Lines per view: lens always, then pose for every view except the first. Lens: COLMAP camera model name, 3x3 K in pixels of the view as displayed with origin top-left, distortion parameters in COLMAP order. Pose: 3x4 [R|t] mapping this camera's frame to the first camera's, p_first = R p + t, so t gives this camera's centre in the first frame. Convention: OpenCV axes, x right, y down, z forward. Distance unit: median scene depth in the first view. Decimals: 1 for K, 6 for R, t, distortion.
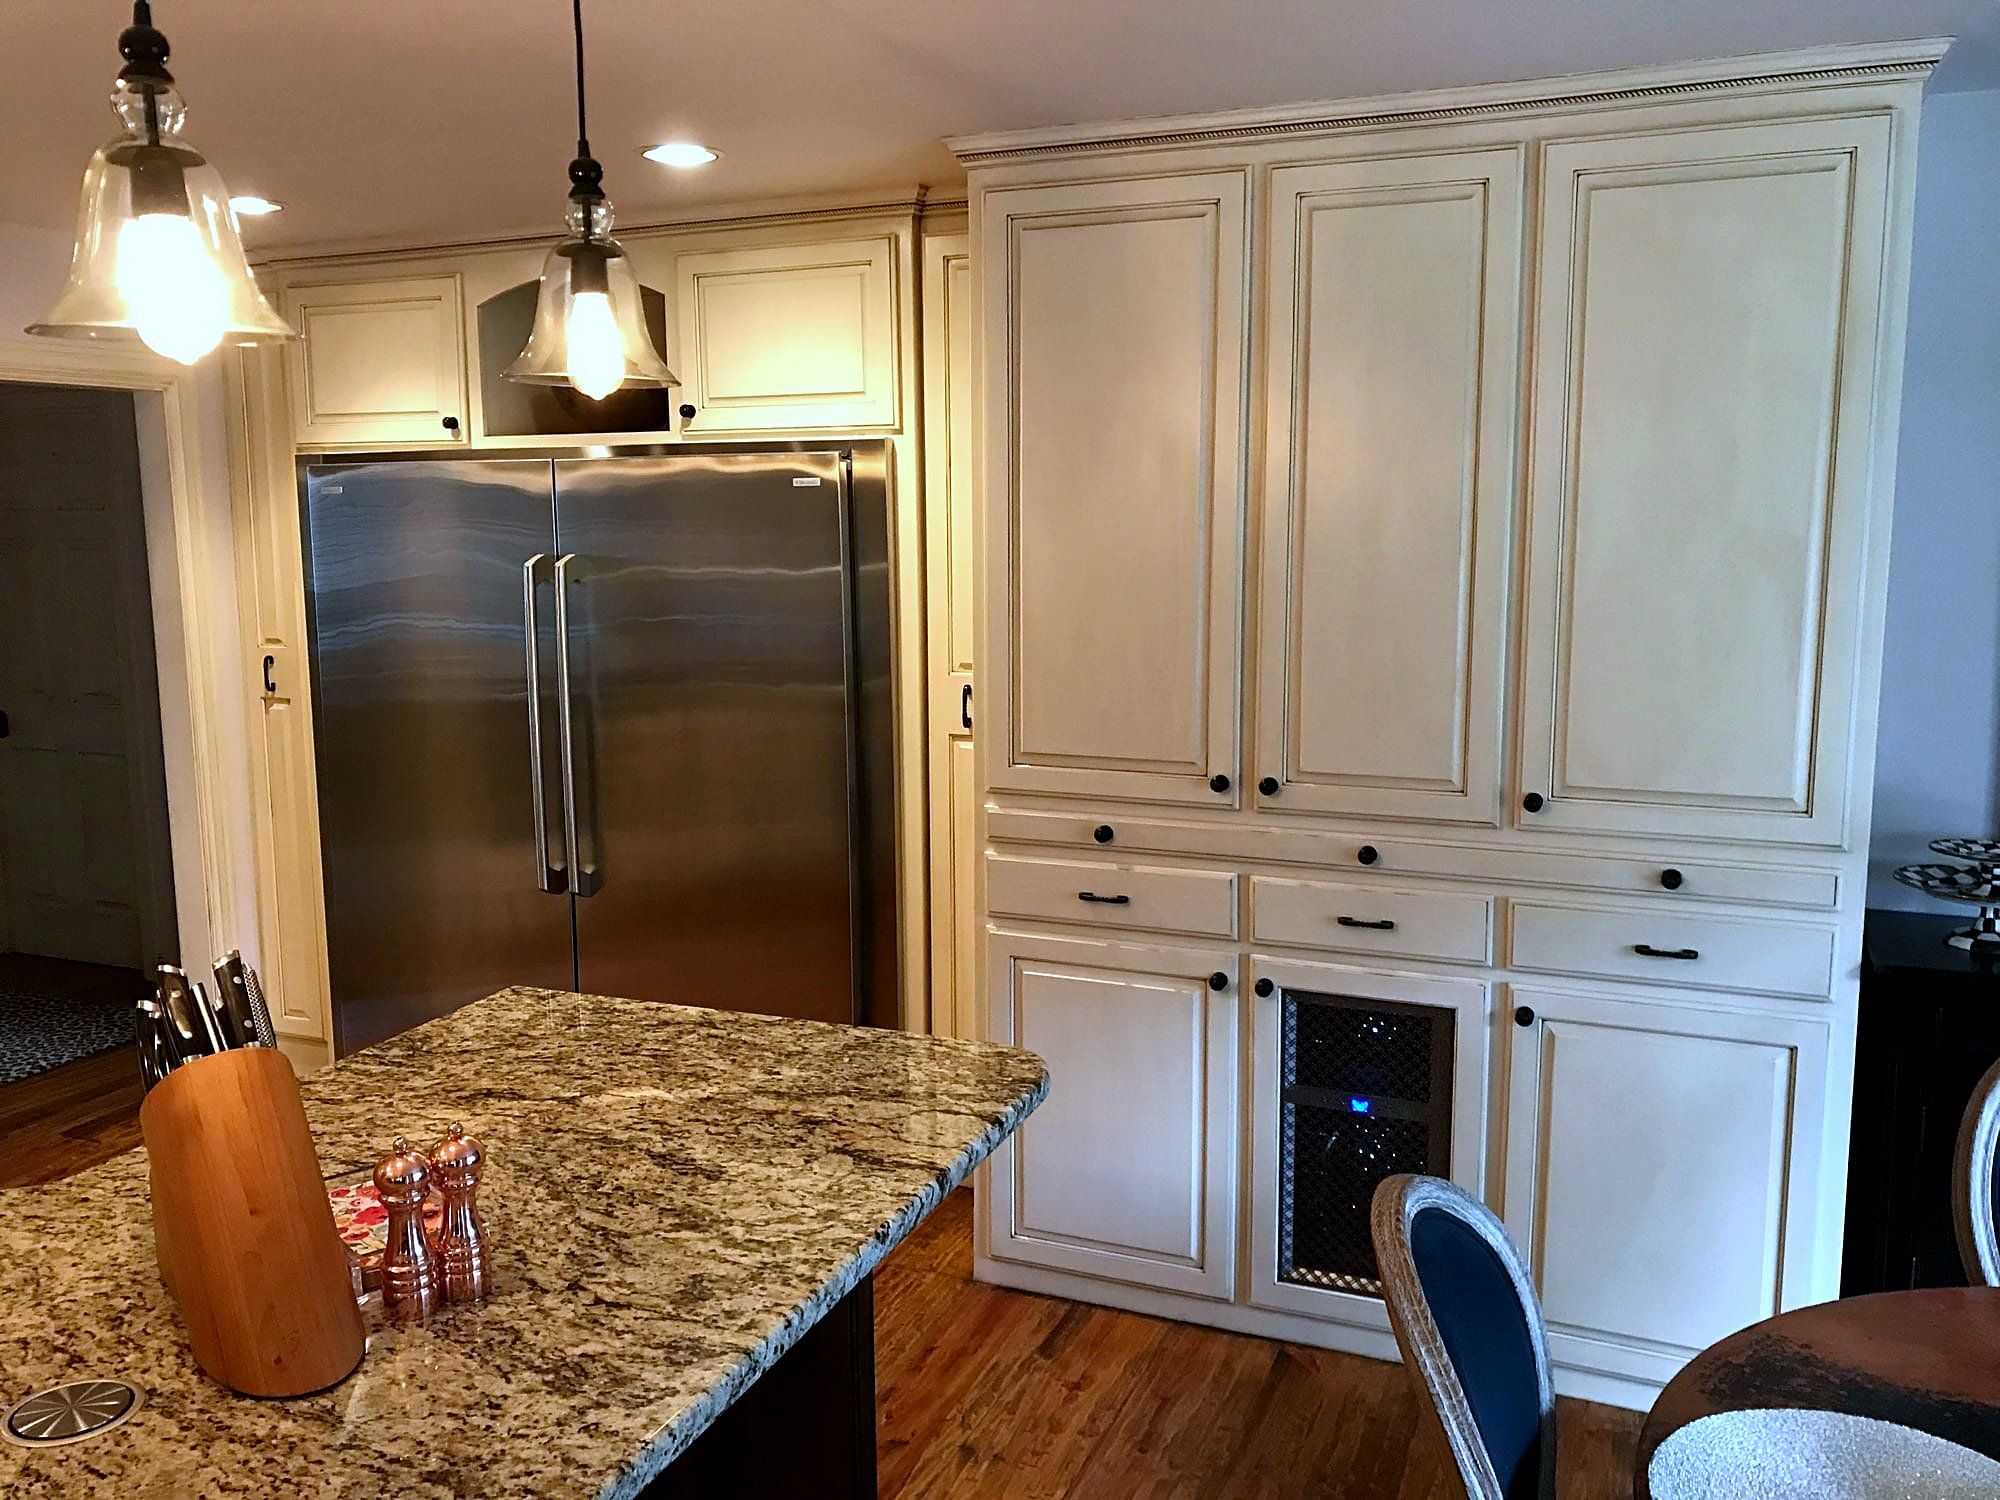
lens RADIAL K [[1683.4, 0, 1001.6], [0, 1683.4, 744.3], [0, 0, 1]] dist [0.042039, -0.048951]
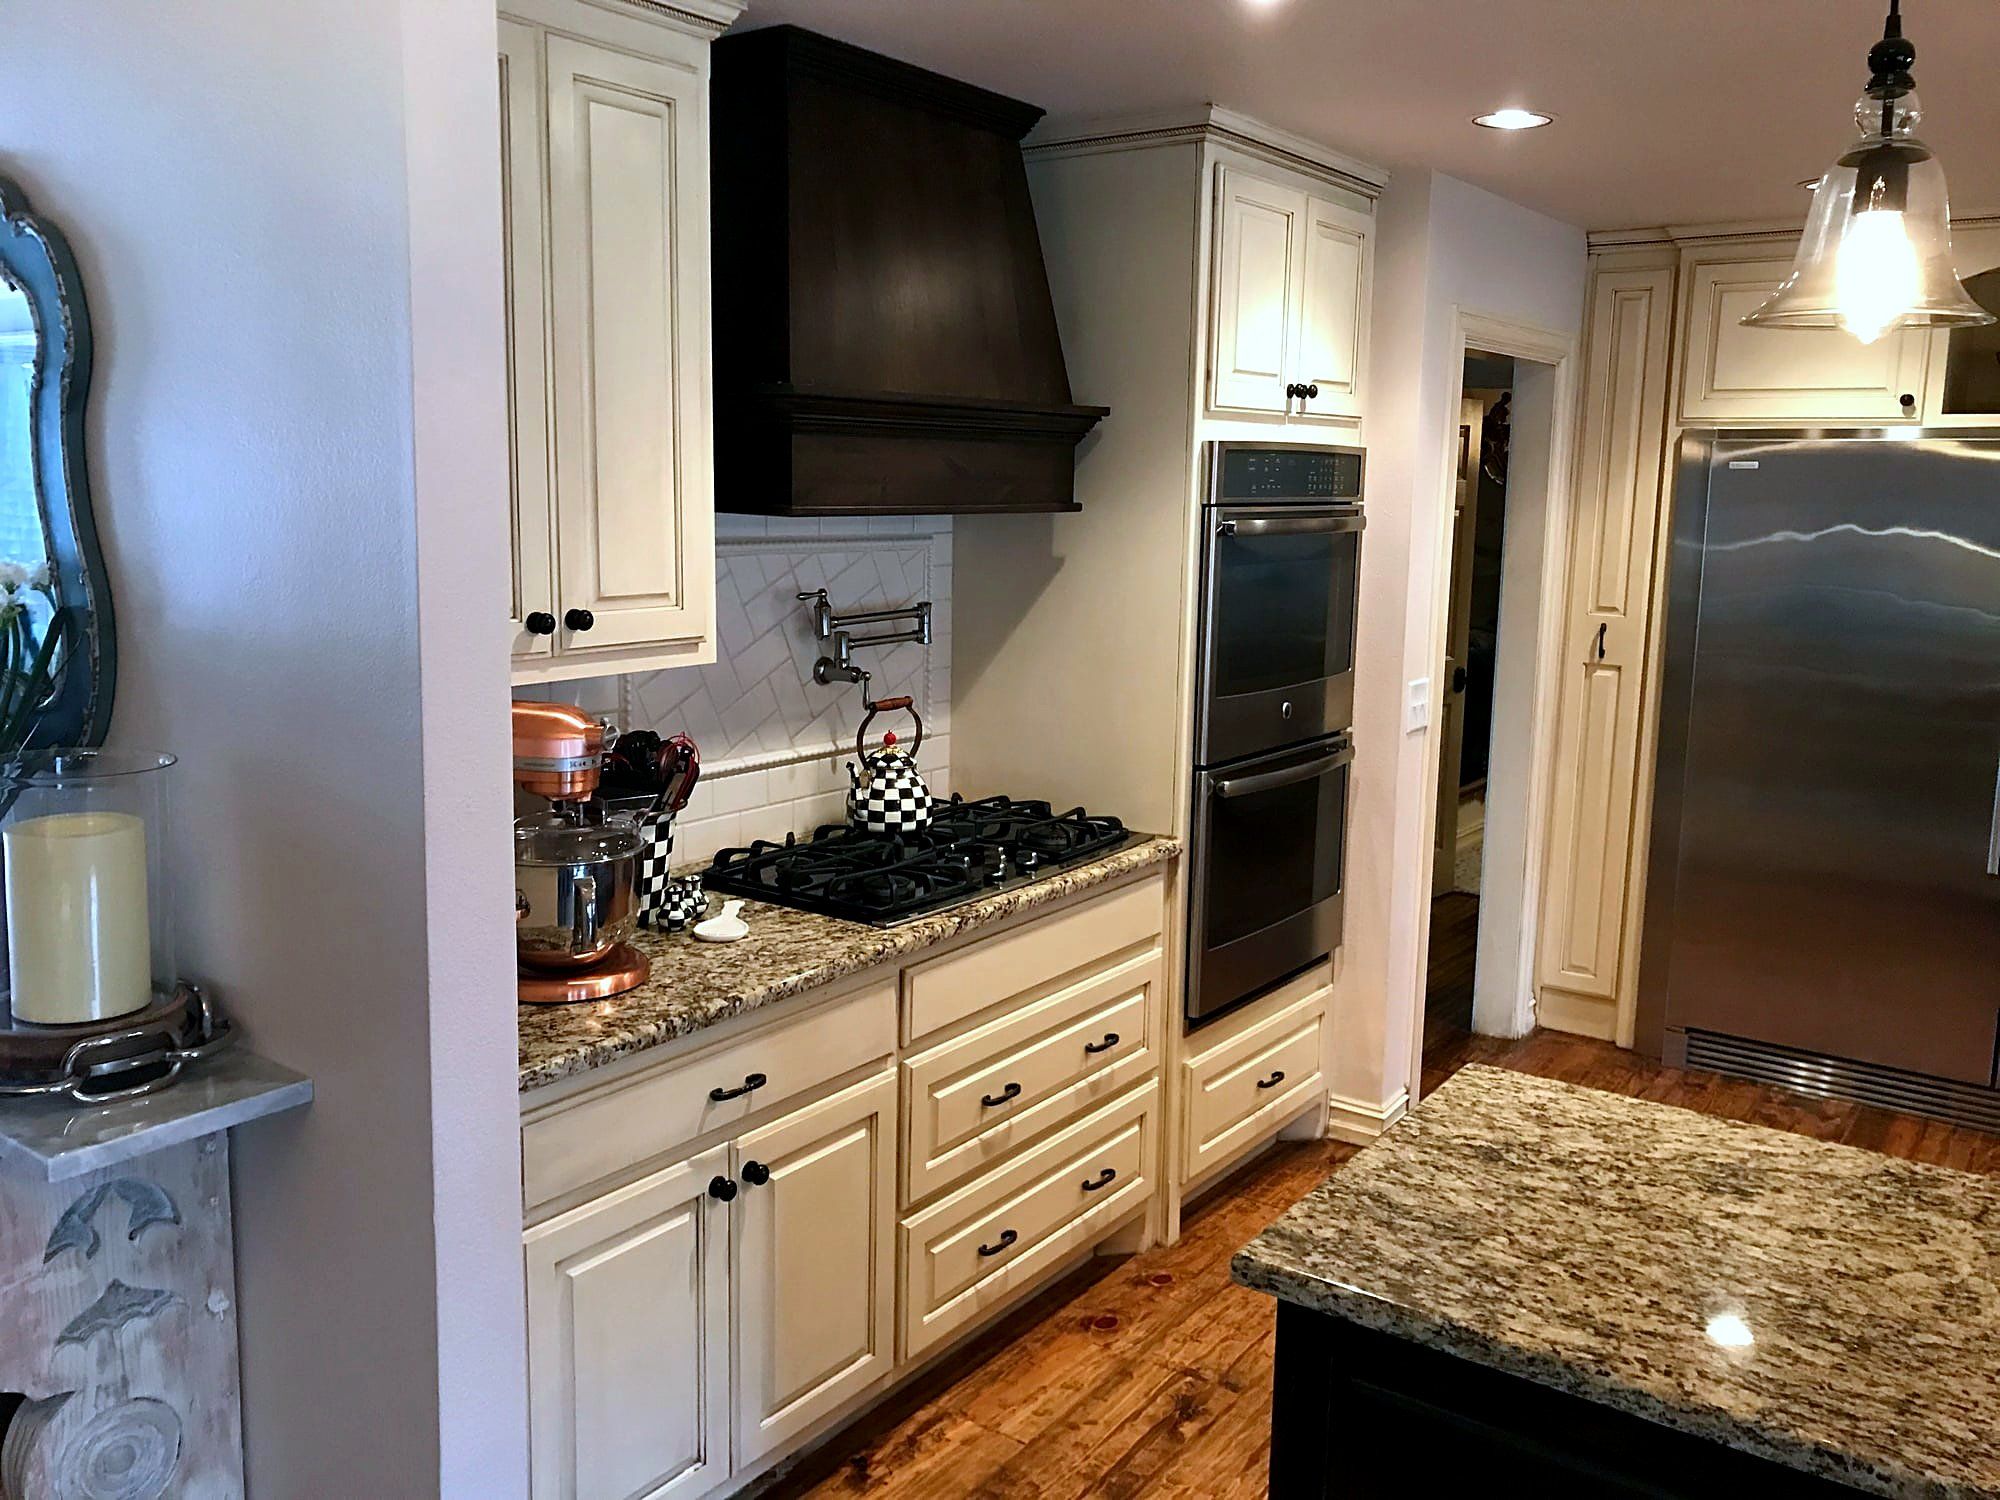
lens RADIAL K [[1683.4, 0, 982.6], [0, 1683.4, 723.4], [0, 0, 1]] dist [0.042039, -0.048951]
pose [[0.975703, 0.058025, -0.211273, -0.799617], [-0.055776, 0.998305, 0.016596, 0.017329], [0.211878, -0.004409, 0.977286, -0.120072]]
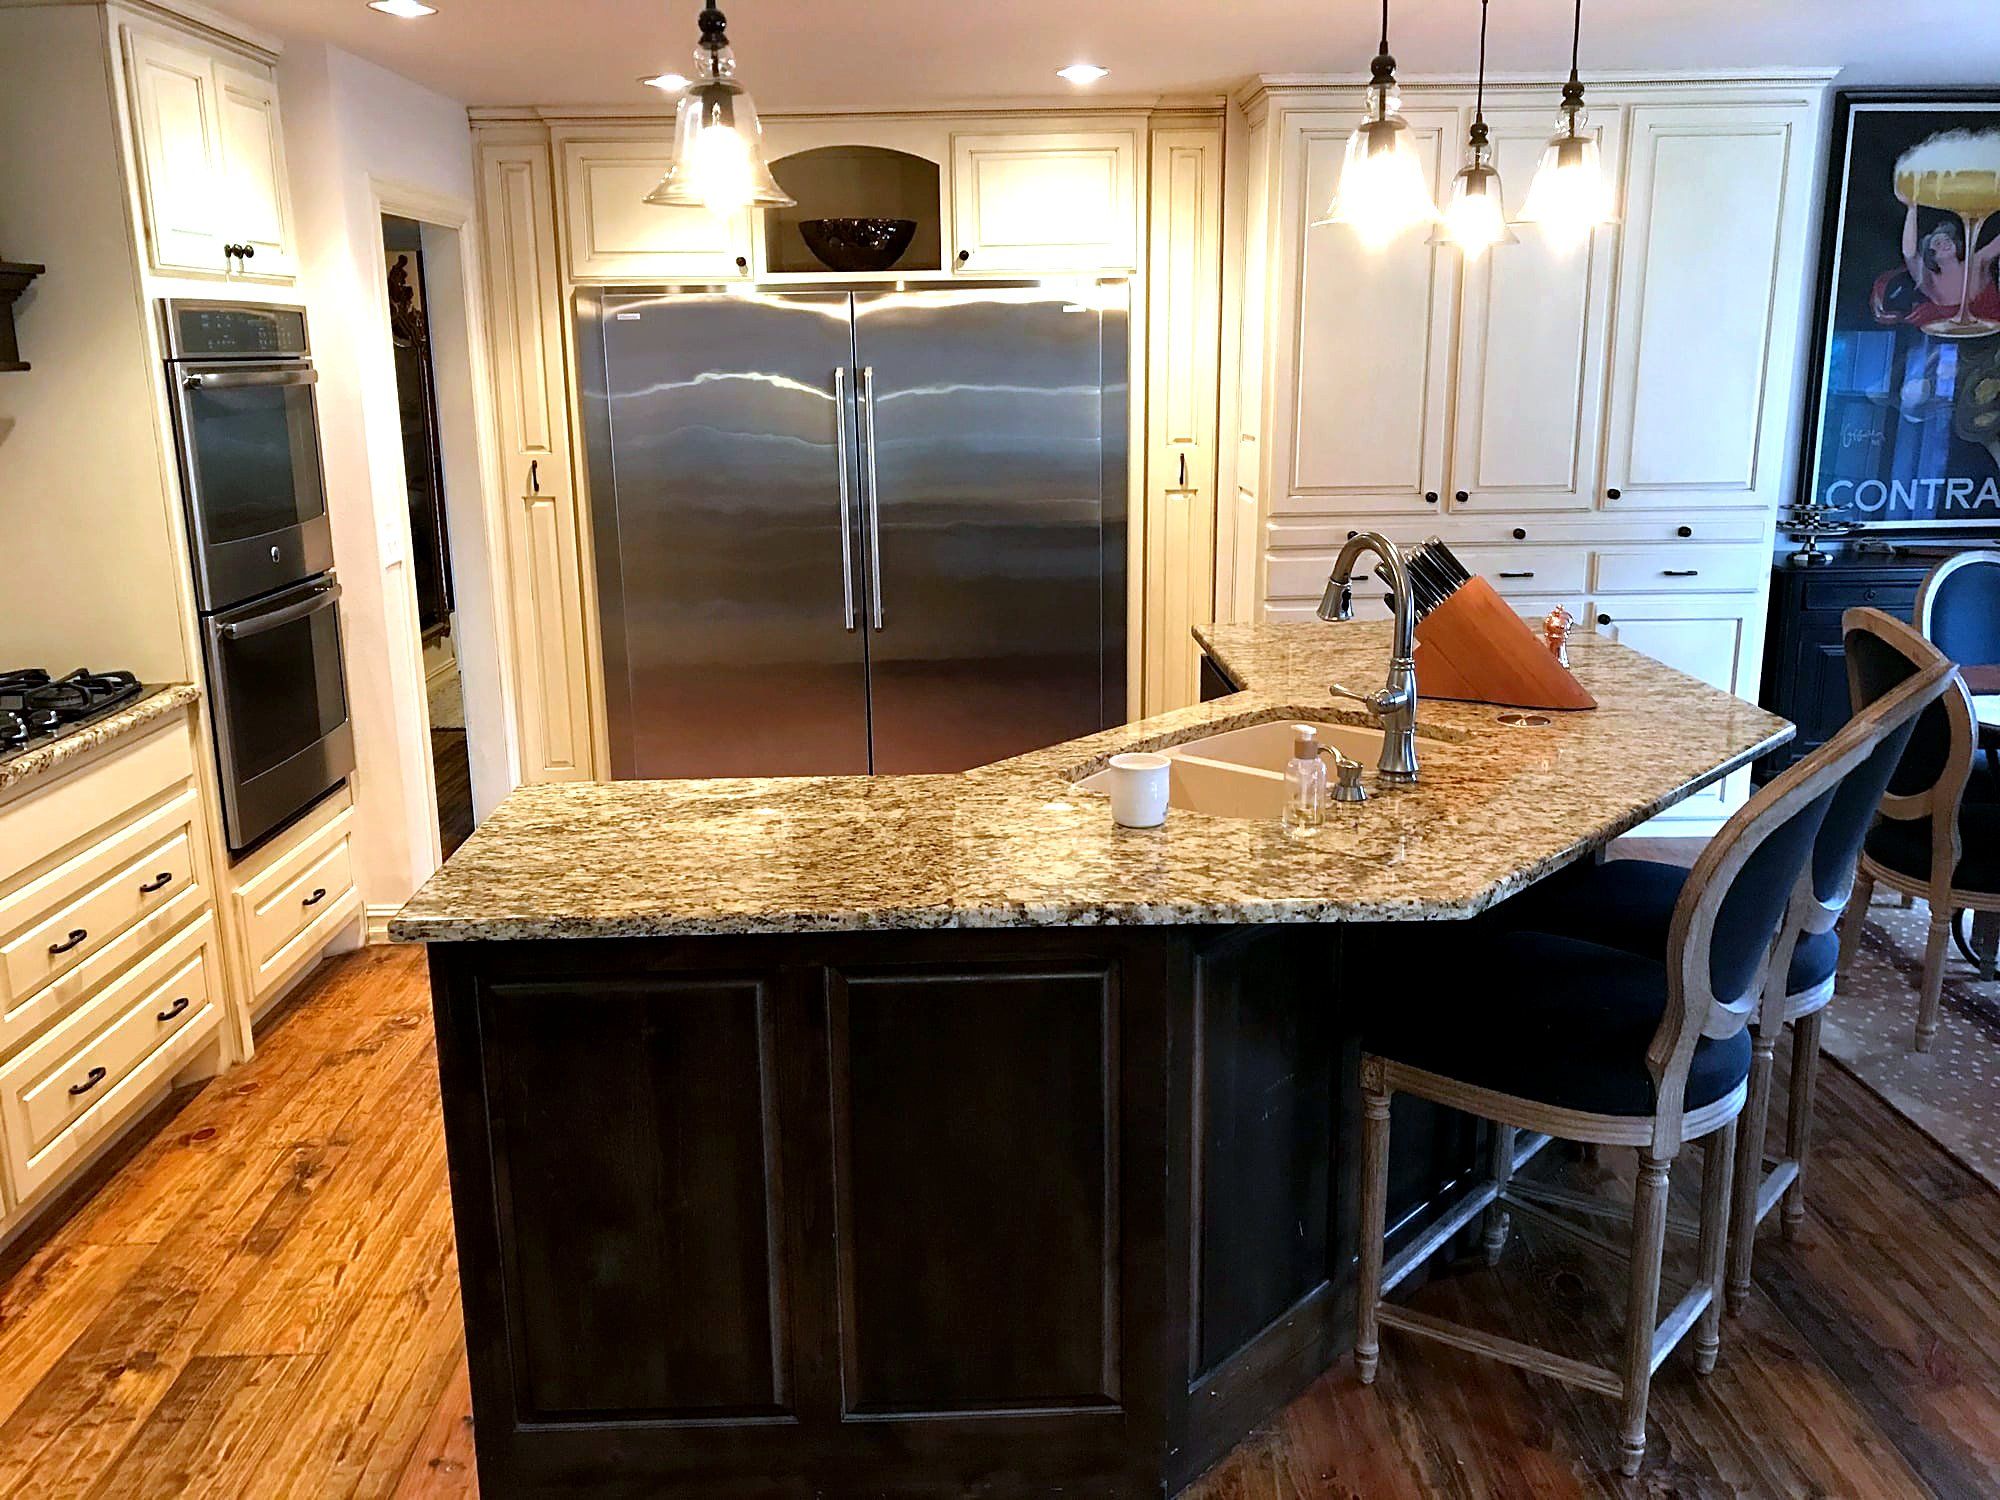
lens RADIAL K [[1683.4, 0, 1020.3], [0, 1683.4, 742.2], [0, 0, 1]] dist [0.042039, -0.048951]
pose [[0.907552, -0.104096, 0.406833, -0.860843], [0.066580, 0.992204, 0.105350, 0.056062], [-0.414627, -0.068524, 0.907408, -0.305614]]
